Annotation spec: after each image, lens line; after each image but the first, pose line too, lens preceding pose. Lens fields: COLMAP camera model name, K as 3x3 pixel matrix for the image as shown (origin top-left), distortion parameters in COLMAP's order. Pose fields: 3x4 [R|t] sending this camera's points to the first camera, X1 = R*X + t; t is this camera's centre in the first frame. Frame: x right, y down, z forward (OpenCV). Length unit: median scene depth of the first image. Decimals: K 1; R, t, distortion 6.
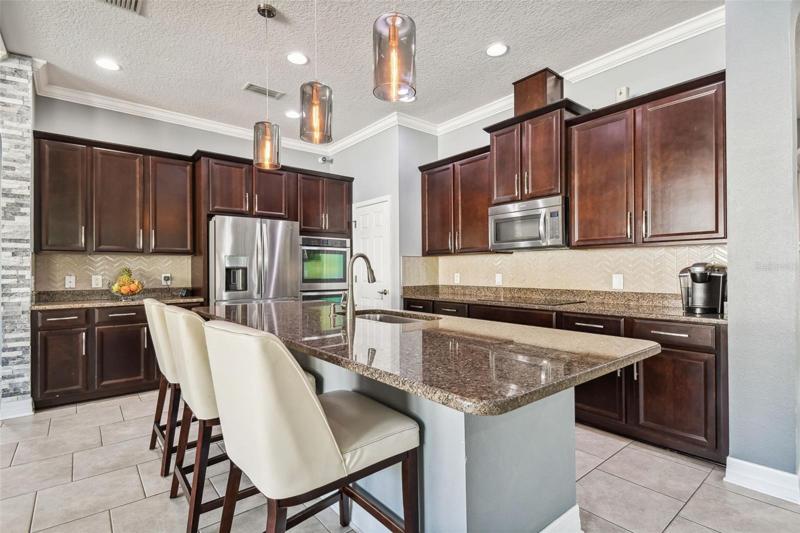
lens RADIAL K [[390.6, 0, 403.6], [0, 390.6, 266.2], [0, 0, 1]] dist [-0.005331, -0.002393]
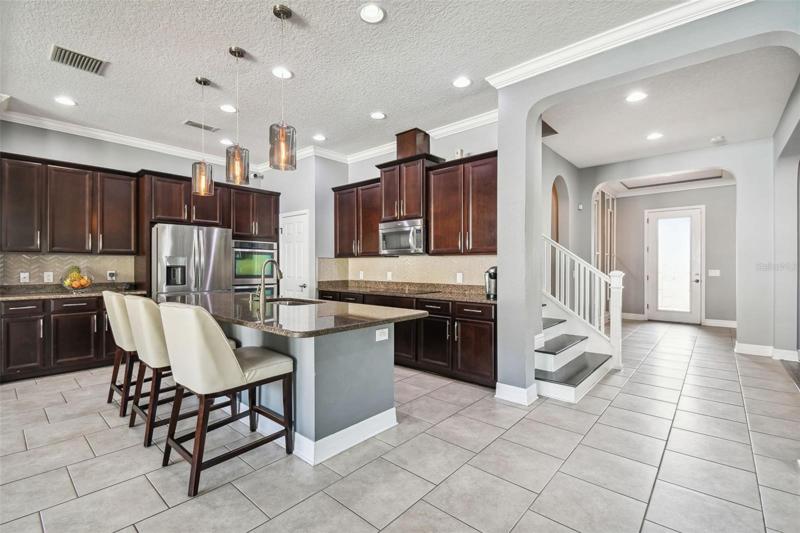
lens RADIAL K [[365.7, 0, 411.9], [0, 365.7, 265.3], [0, 0, 1]] dist [-0.005664, -0.008400]
pose [[0.984169, 0.007300, 0.177081, 0.120149], [-0.008757, 0.999934, 0.007448, -0.016998], [-0.177015, -0.008881, 0.984168, -0.315861]]
